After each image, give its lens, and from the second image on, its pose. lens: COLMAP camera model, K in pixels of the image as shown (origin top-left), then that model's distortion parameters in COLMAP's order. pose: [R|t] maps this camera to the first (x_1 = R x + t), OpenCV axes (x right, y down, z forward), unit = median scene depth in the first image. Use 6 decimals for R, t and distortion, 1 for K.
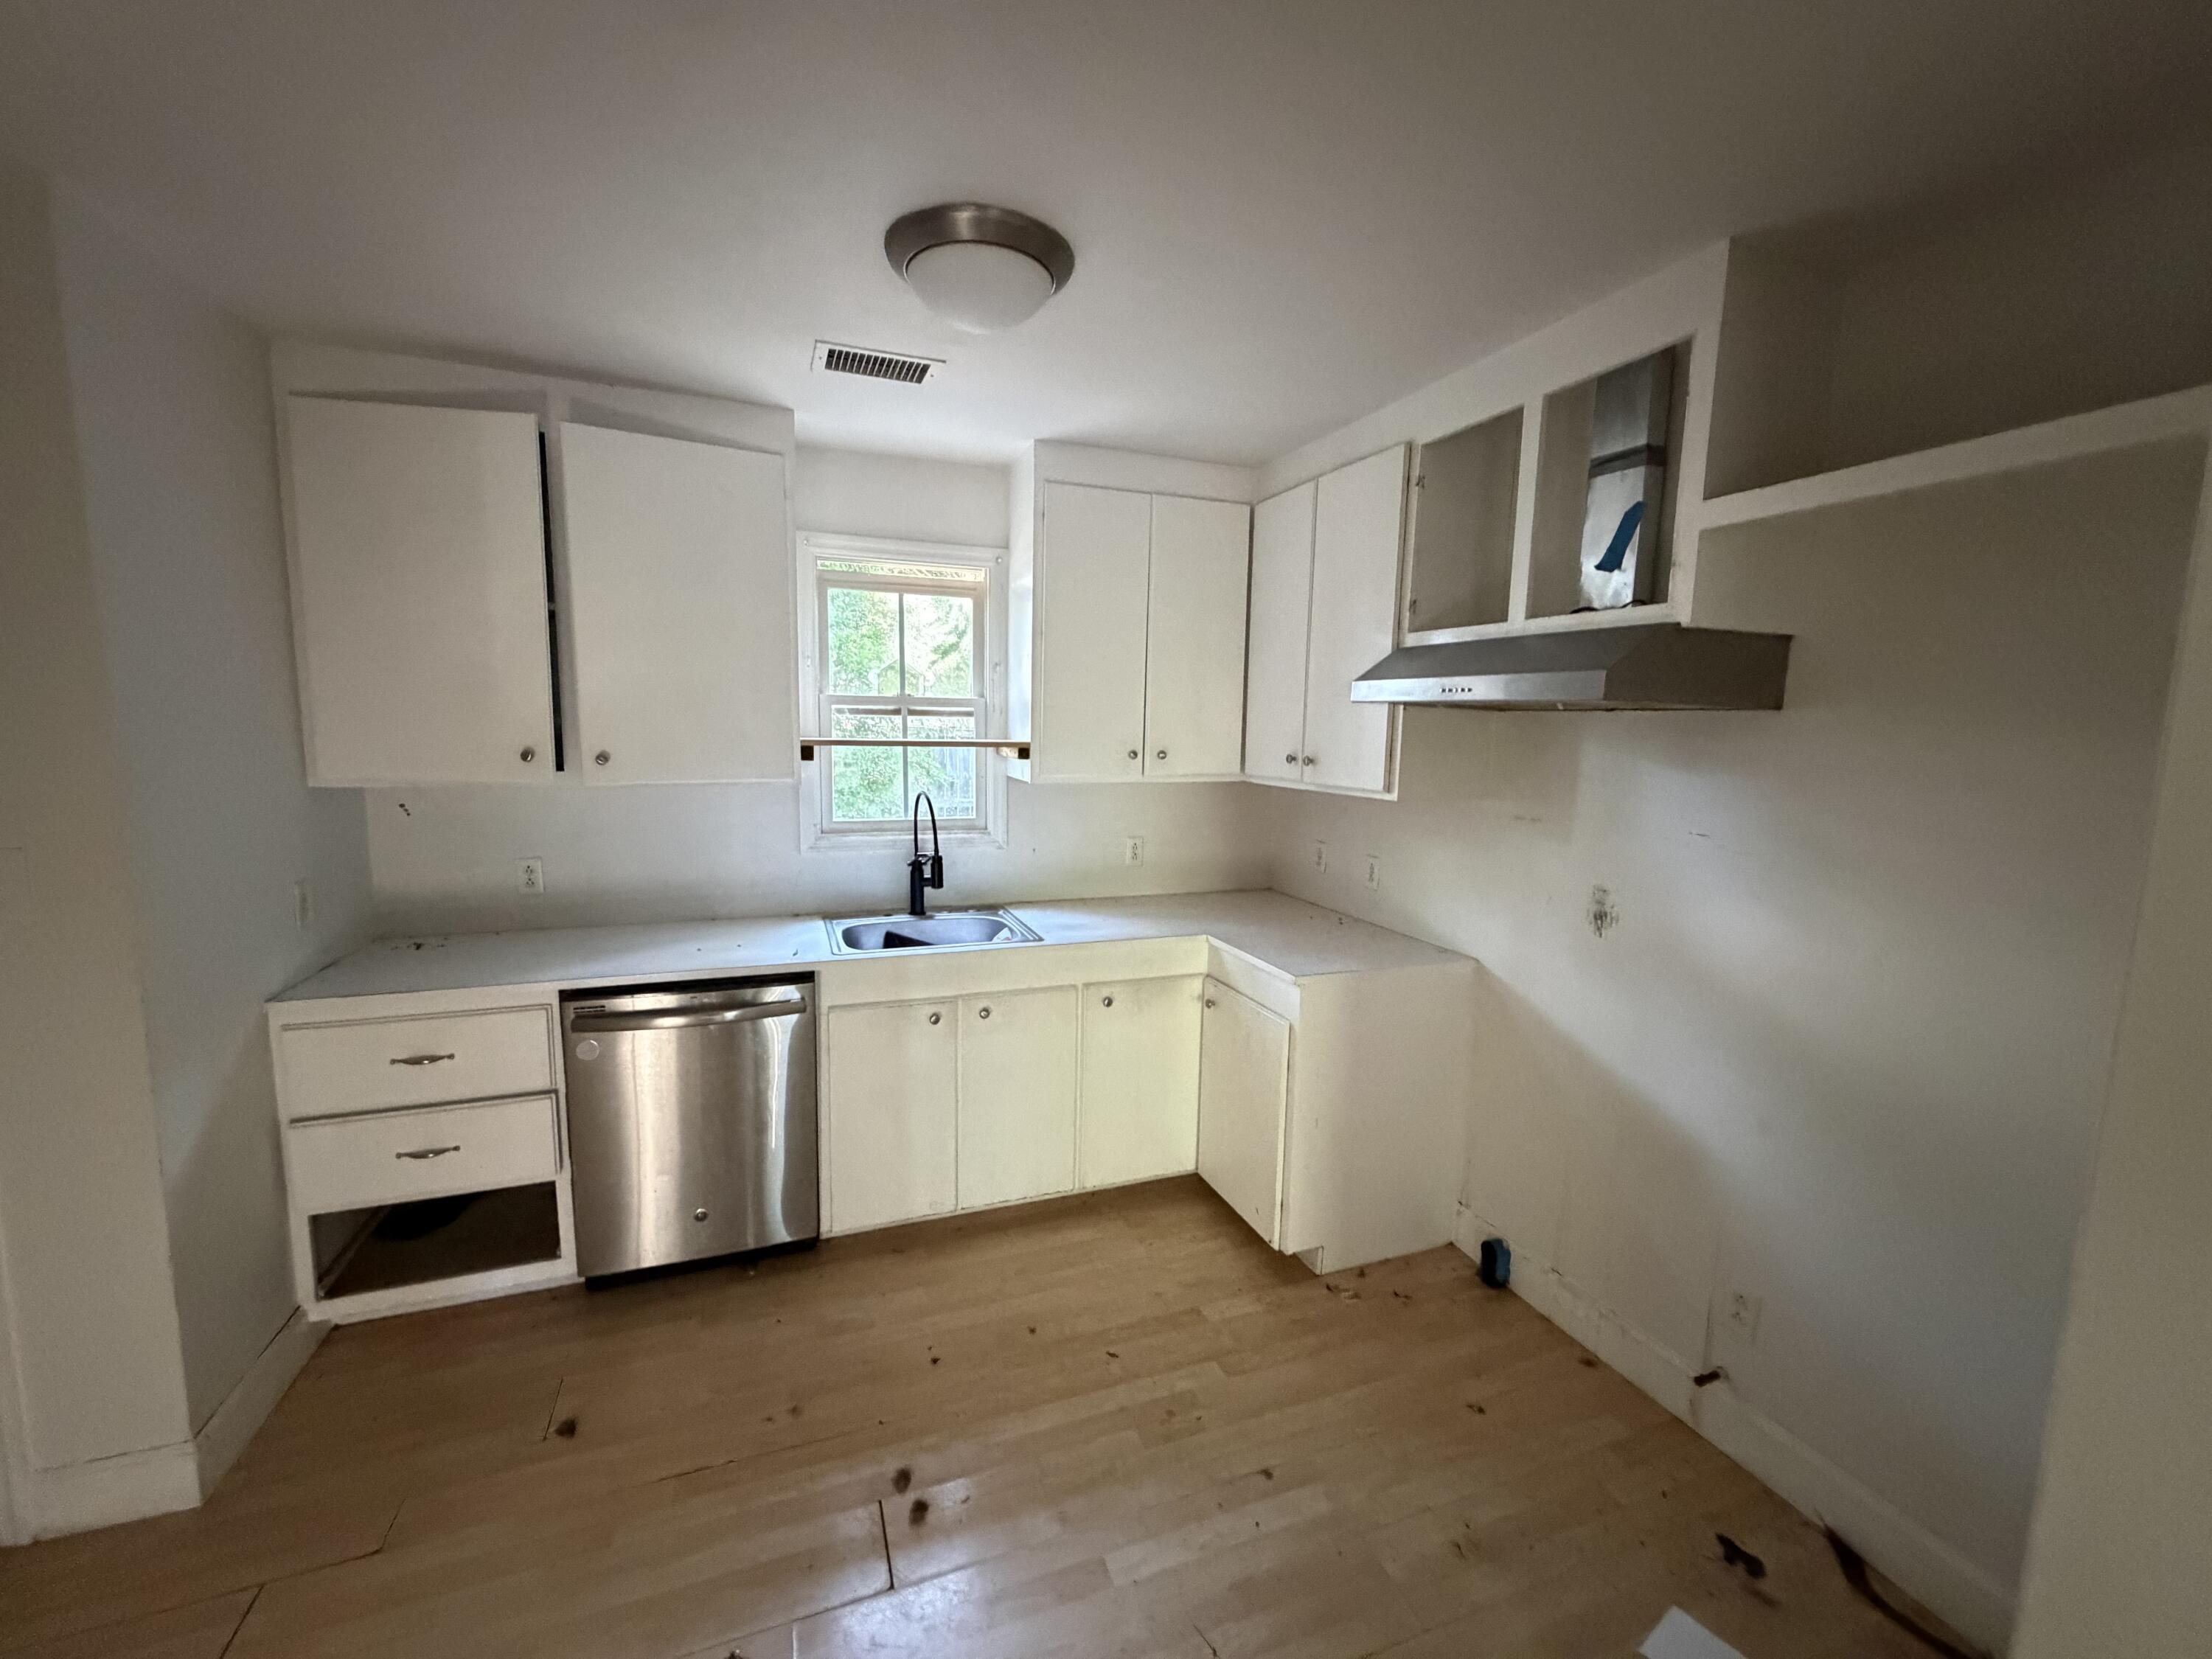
lens RADIAL K [[886.4, 0, 1094.3], [0, 886.4, 837.8], [0, 0, 1]] dist [-0.001548, -0.000402]
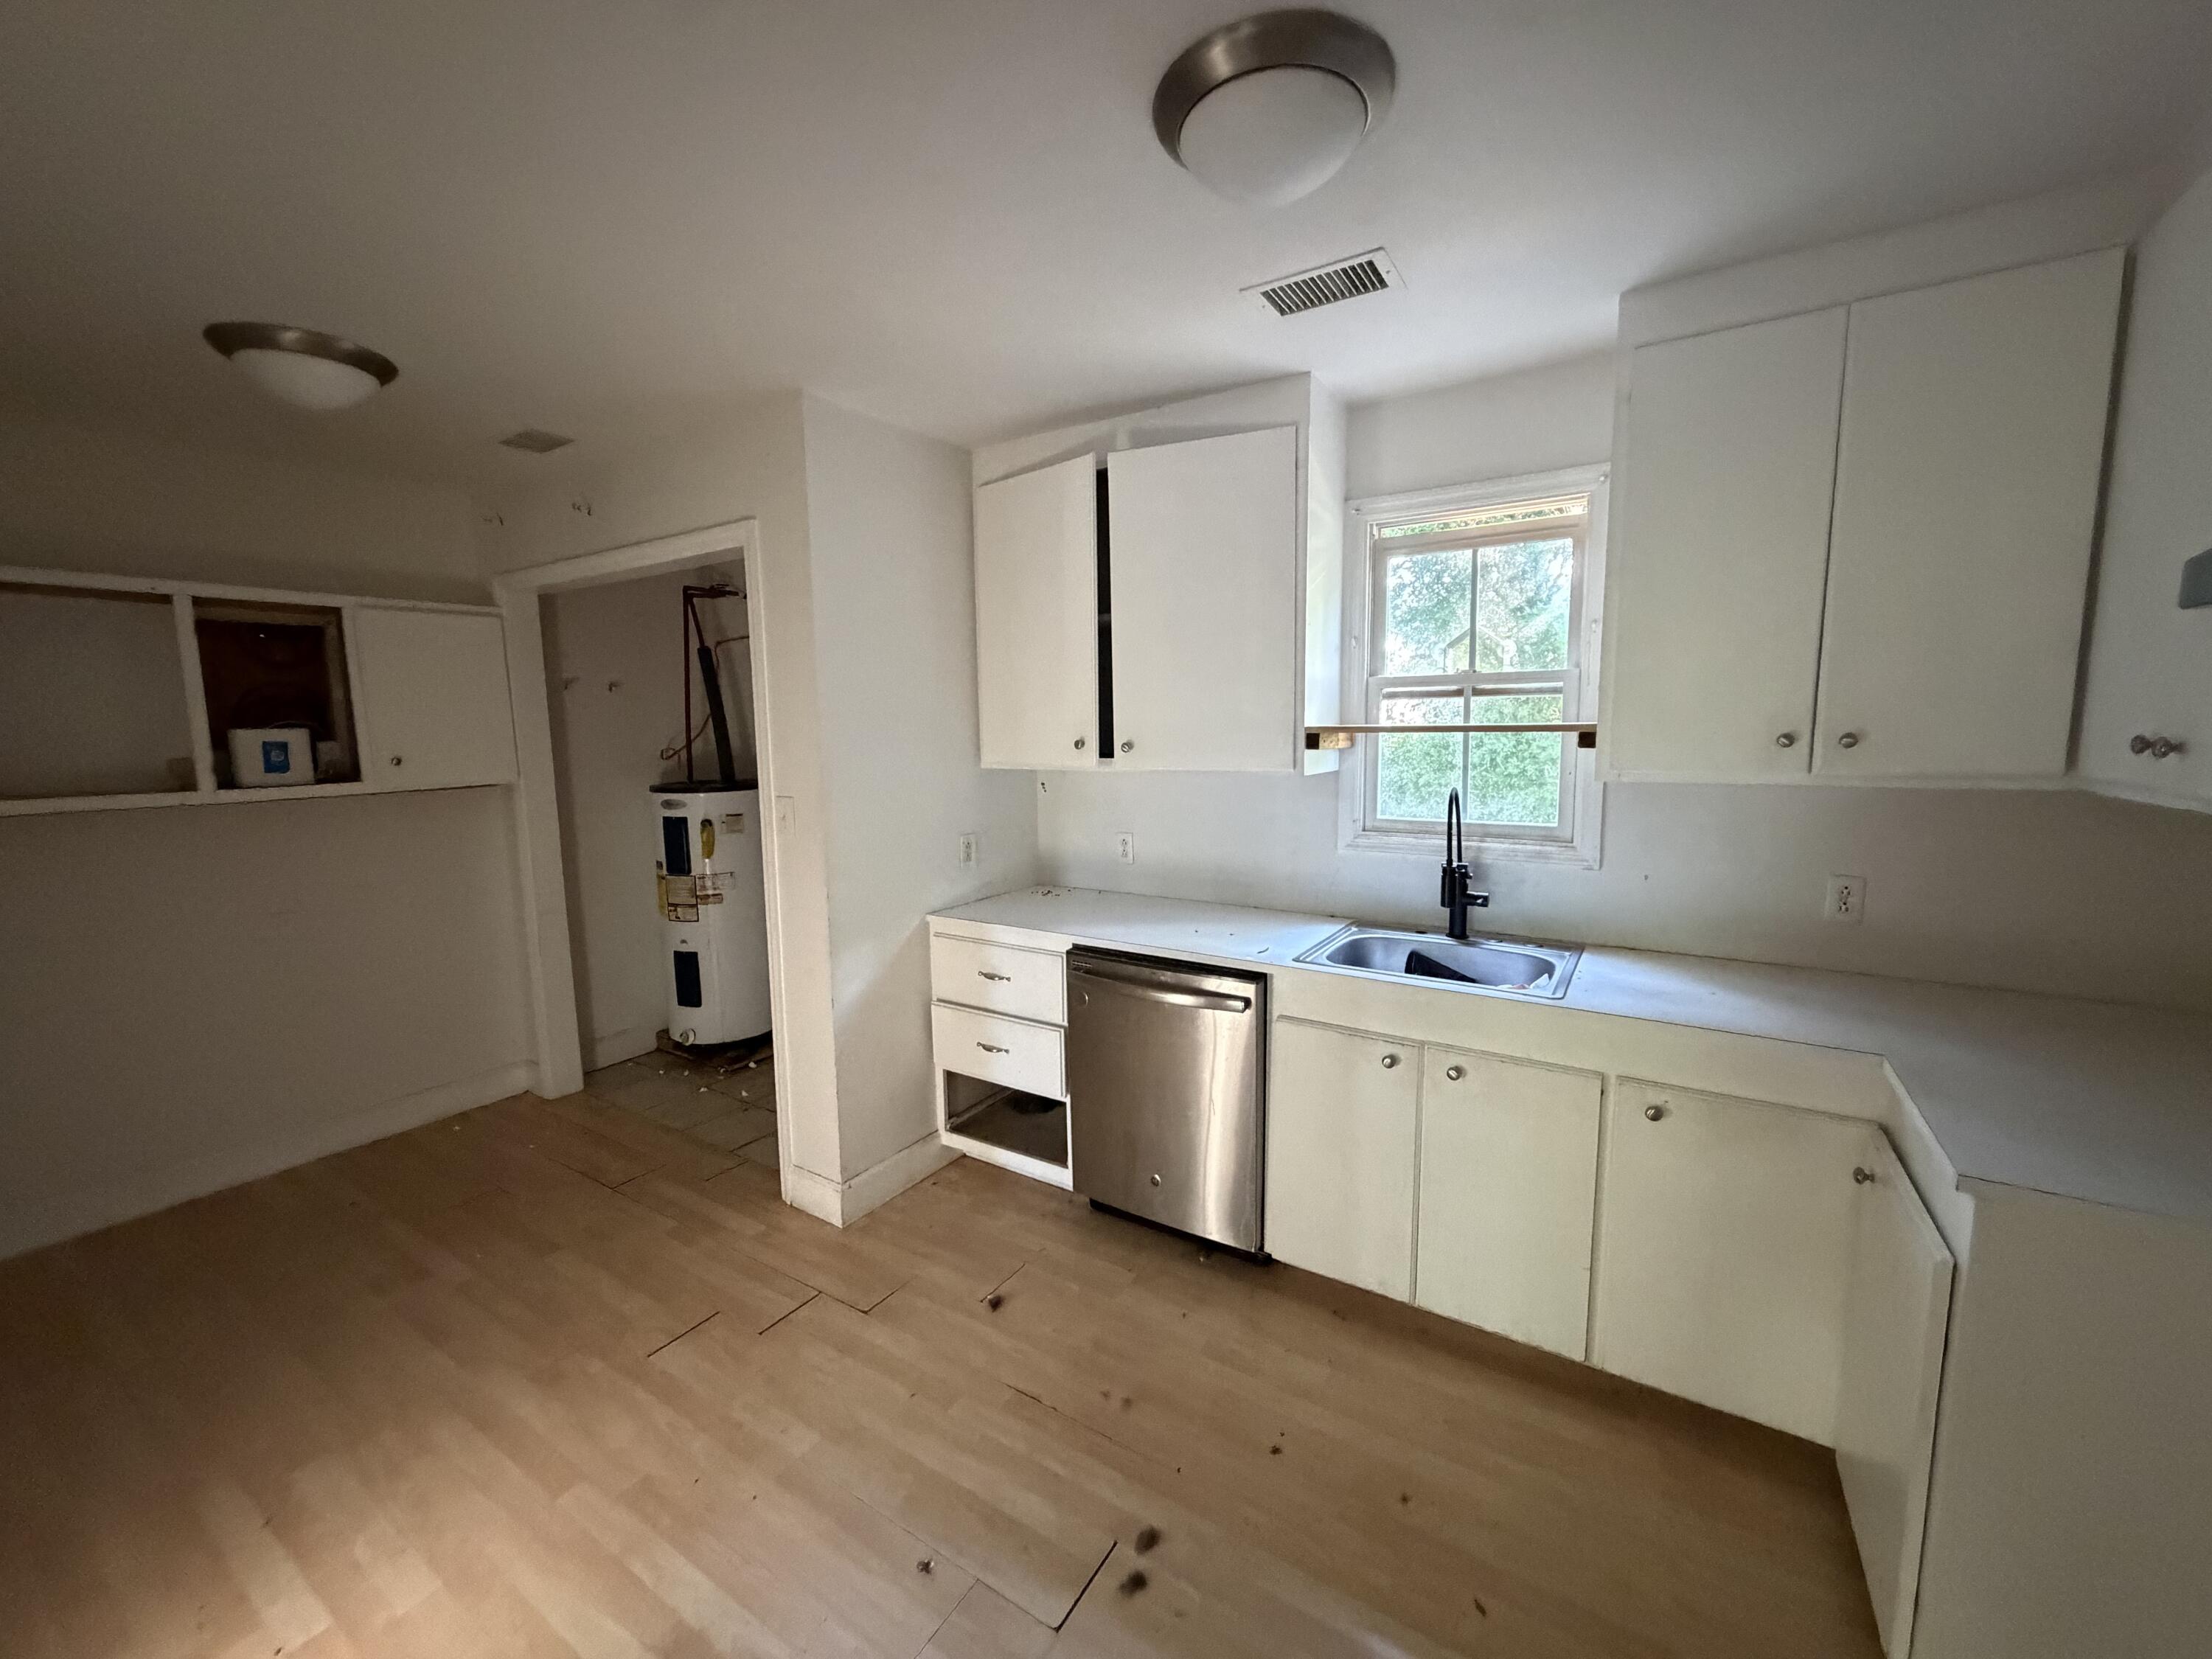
lens RADIAL K [[886.4, 0, 1093.5], [0, 886.4, 834.1], [0, 0, 1]] dist [-0.001548, -0.000402]
pose [[0.587767, 0.074667, -0.805577, 0.303331], [-0.078949, 0.996273, 0.034739, -0.013036], [0.805169, 0.043181, 0.591472, 0.279630]]
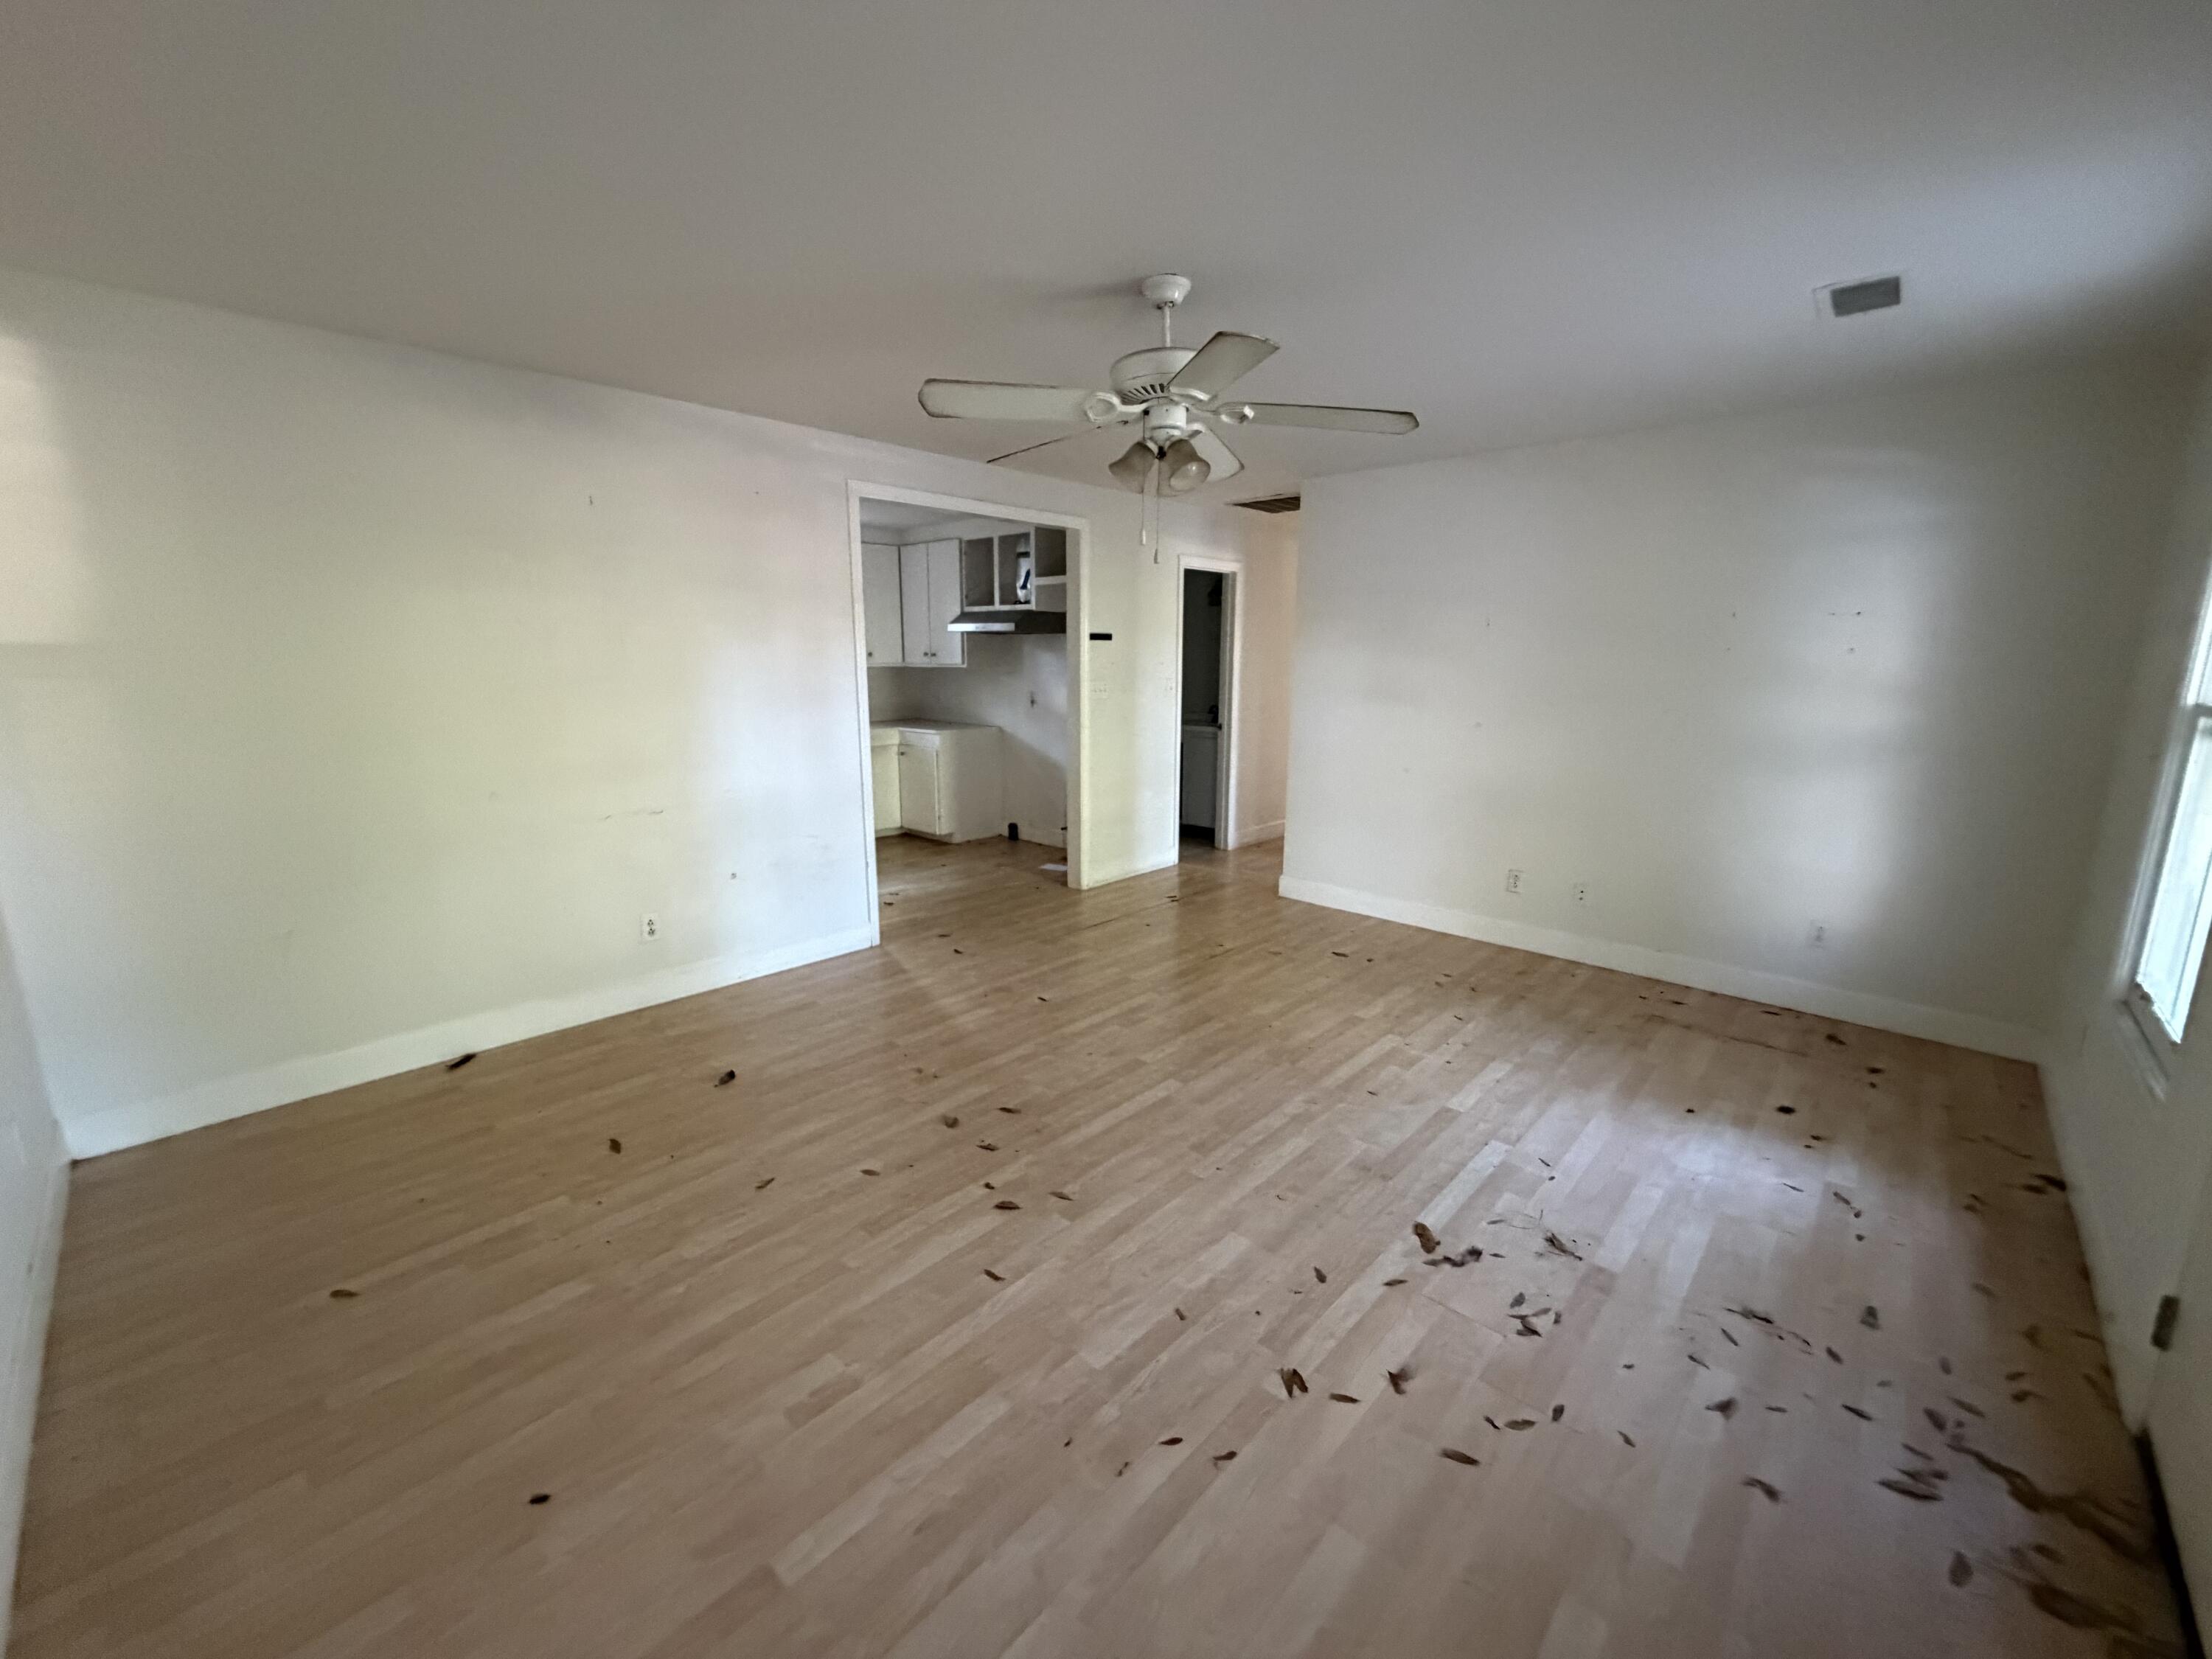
lens RADIAL K [[886.4, 0, 1122.3], [0, 886.4, 831.1], [0, 0, 1]] dist [-0.001548, -0.000402]
pose [[0.891781, -0.095220, 0.442334, -0.482713], [0.066752, 0.994595, 0.079525, 0.268395], [-0.447516, -0.041392, 0.893317, -1.657147]]
